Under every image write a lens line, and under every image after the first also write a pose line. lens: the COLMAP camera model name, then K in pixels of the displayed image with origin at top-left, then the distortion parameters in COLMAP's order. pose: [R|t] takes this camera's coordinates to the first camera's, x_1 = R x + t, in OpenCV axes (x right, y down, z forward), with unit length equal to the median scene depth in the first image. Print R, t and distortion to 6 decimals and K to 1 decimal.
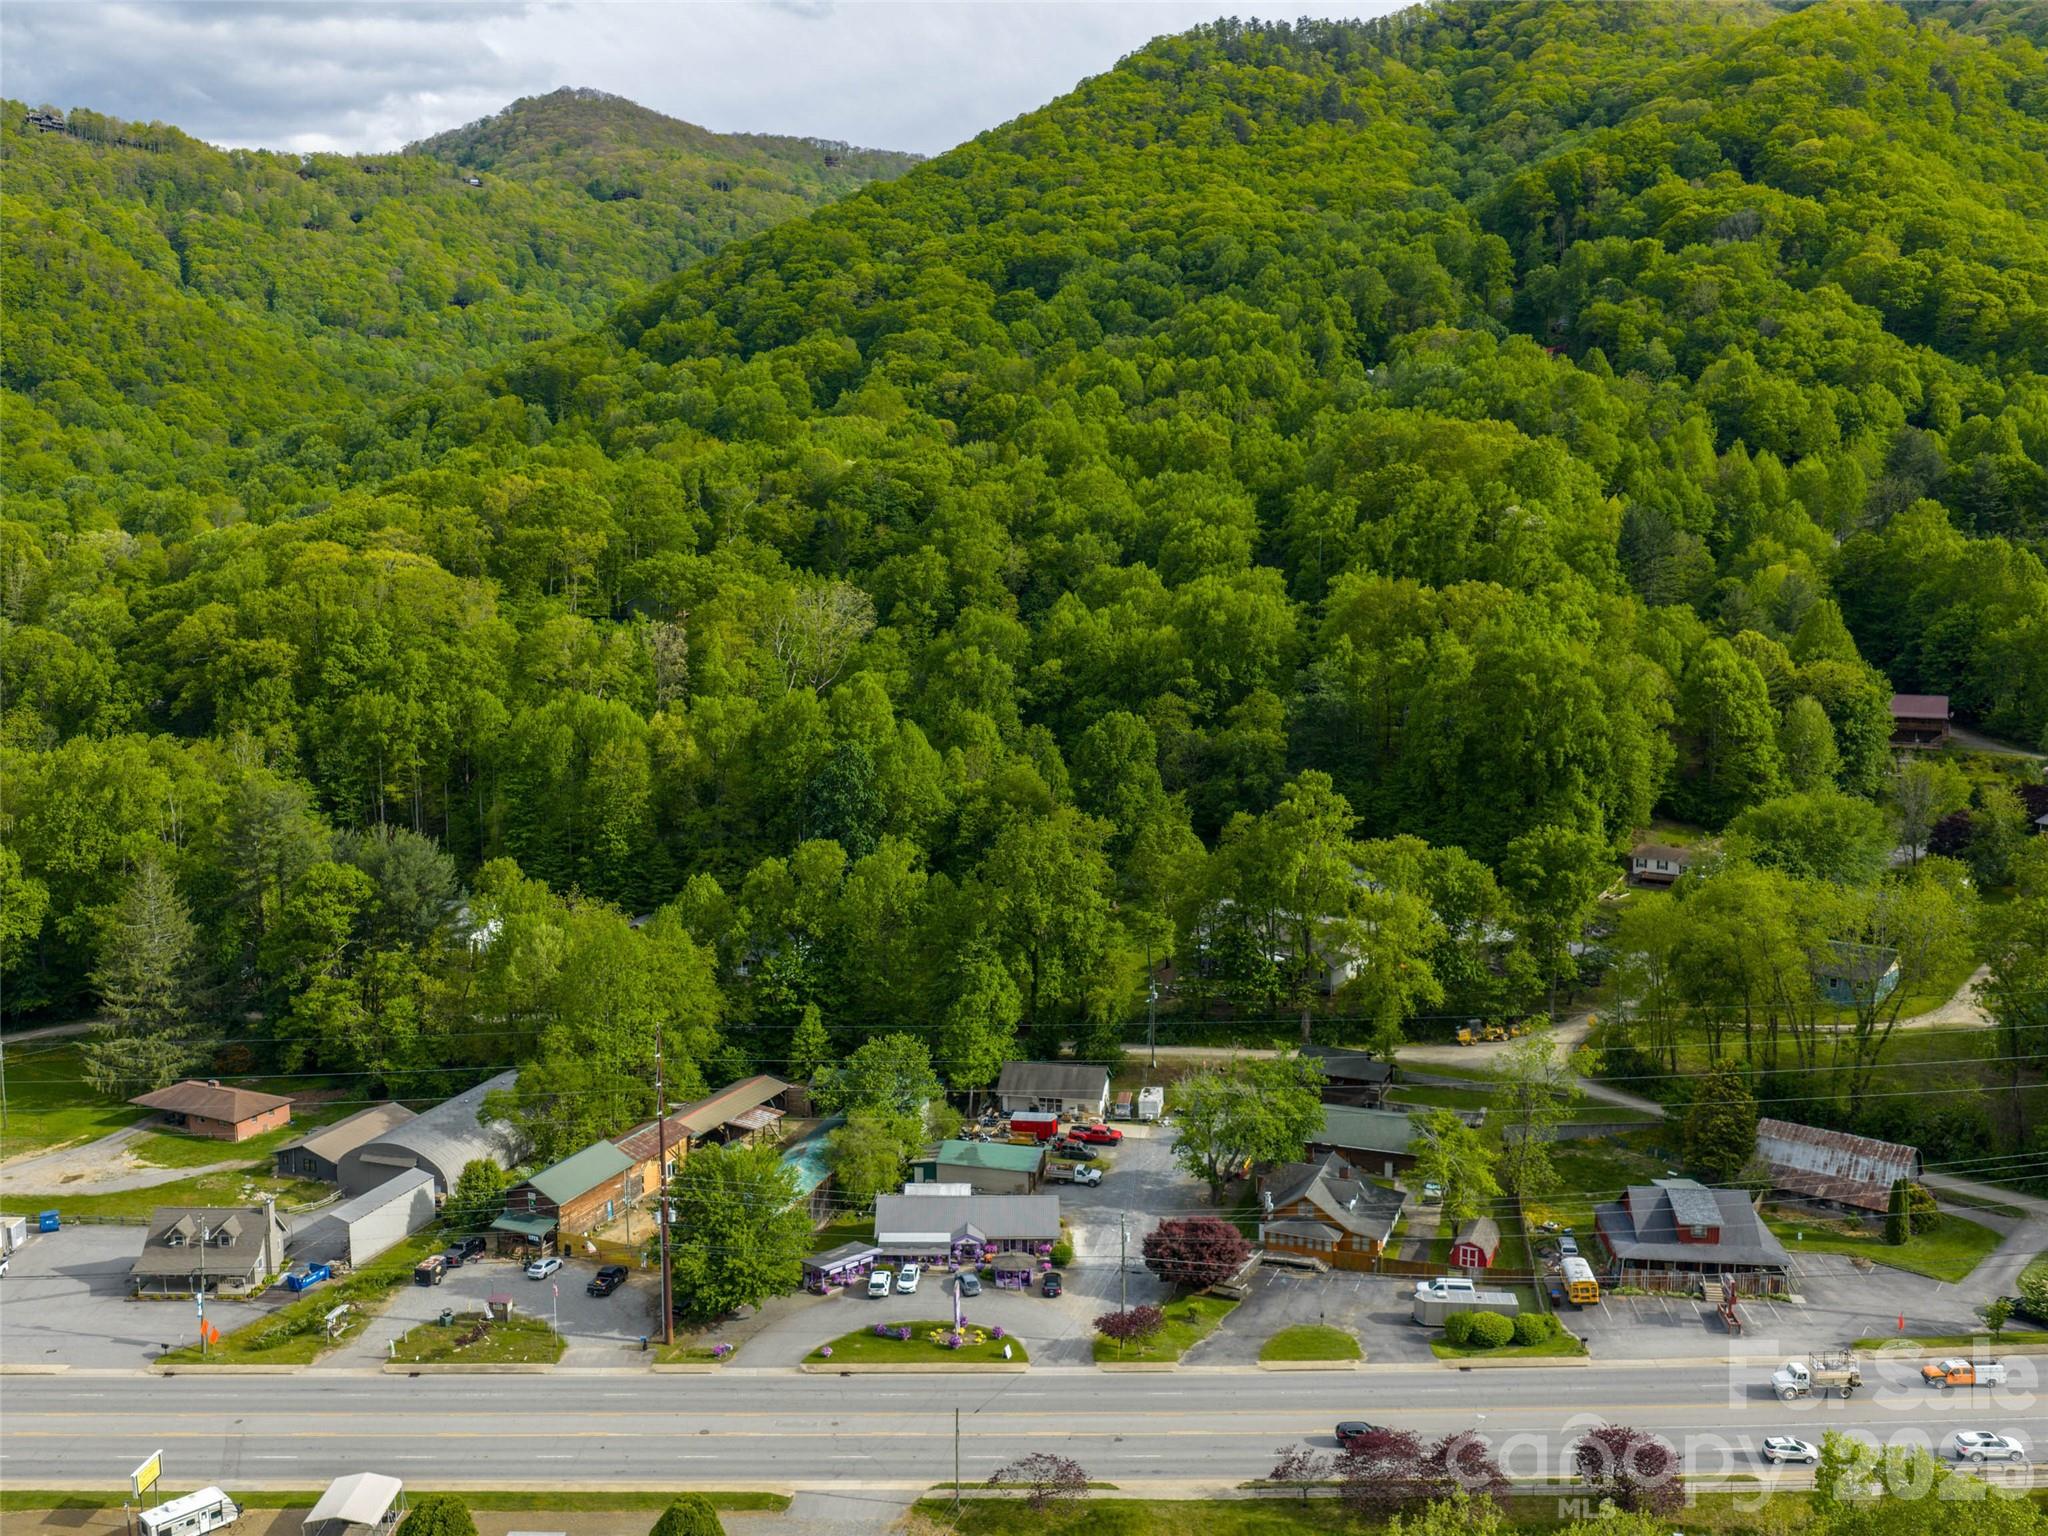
lens RADIAL K [[1899.9, 0, 970.2], [0, 1899.9, 782.4], [0, 0, 1]] dist [0.025394, -0.035773]
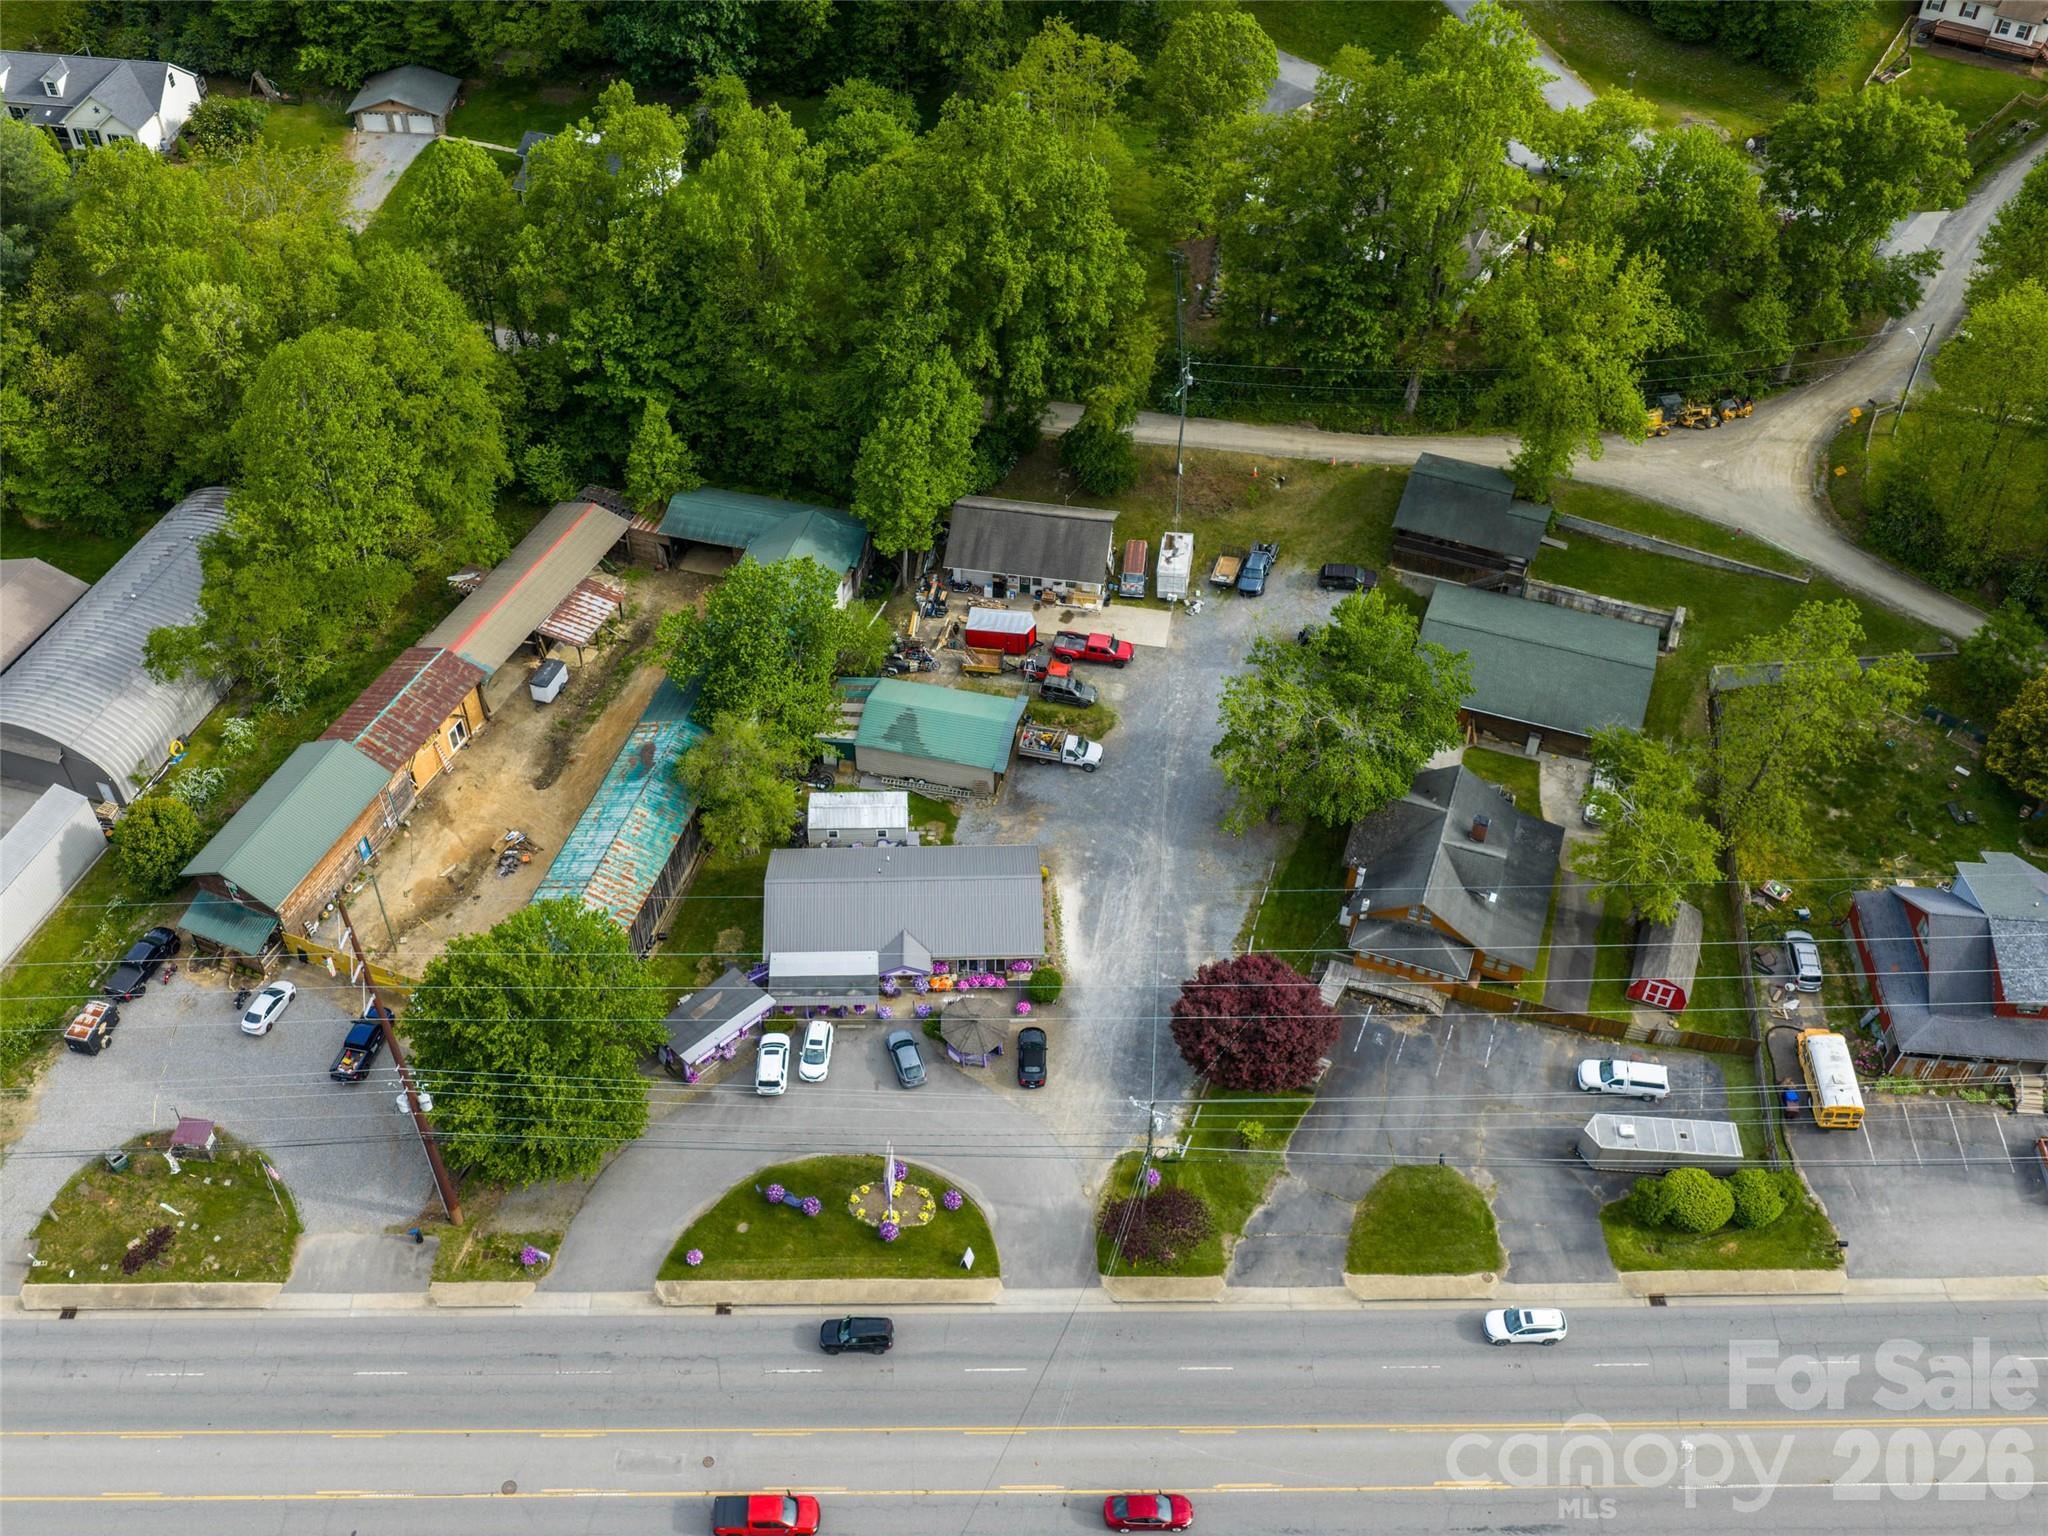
lens RADIAL K [[1899.9, 0, 970.2], [0, 1899.9, 782.4], [0, 0, 1]] dist [0.025394, -0.035773]
pose [[0.999547, -0.021323, 0.021234, 0.009006], [0.004352, 0.800651, 0.599116, -0.208305], [-0.029776, -0.598752, 0.800381, 0.517306]]
